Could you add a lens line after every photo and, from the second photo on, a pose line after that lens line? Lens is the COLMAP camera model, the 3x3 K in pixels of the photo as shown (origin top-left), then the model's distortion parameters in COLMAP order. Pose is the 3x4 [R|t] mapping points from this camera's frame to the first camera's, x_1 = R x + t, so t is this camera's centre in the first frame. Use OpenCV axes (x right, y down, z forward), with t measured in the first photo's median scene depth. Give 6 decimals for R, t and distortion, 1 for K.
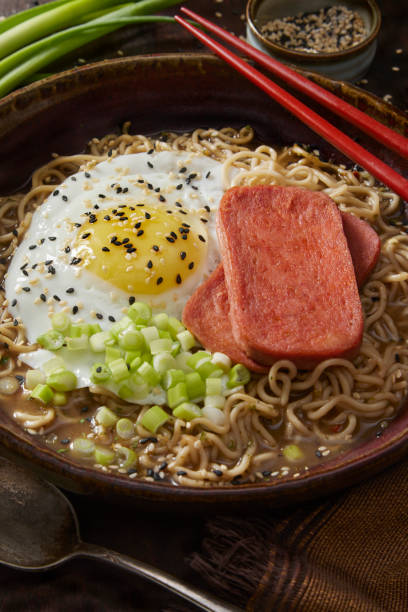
lens RADIAL K [[1449.4, 0, 204.0], [0, 1449.4, 306.0], [0, 0, 1]] dist [-0.275122, -0.010163]
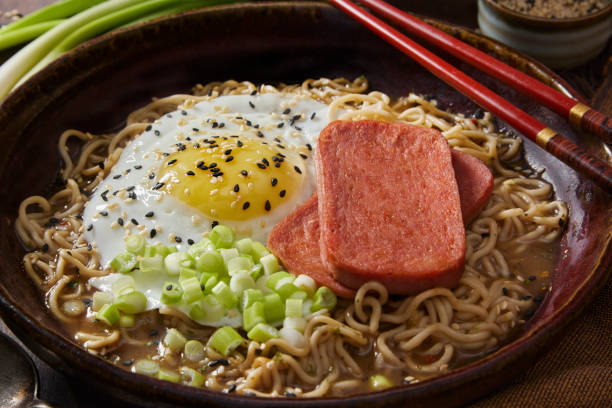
lens RADIAL K [[1449.4, 0, 306.0], [0, 1449.4, 204.0], [0, 0, 1]] dist [-0.275122, -0.010163]
pose [[0.996924, 0.015284, -0.076876, 0.078135], [-0.028538, 0.984262, -0.174394, 0.141377], [0.073000, 0.176052, 0.981670, 0.100660]]
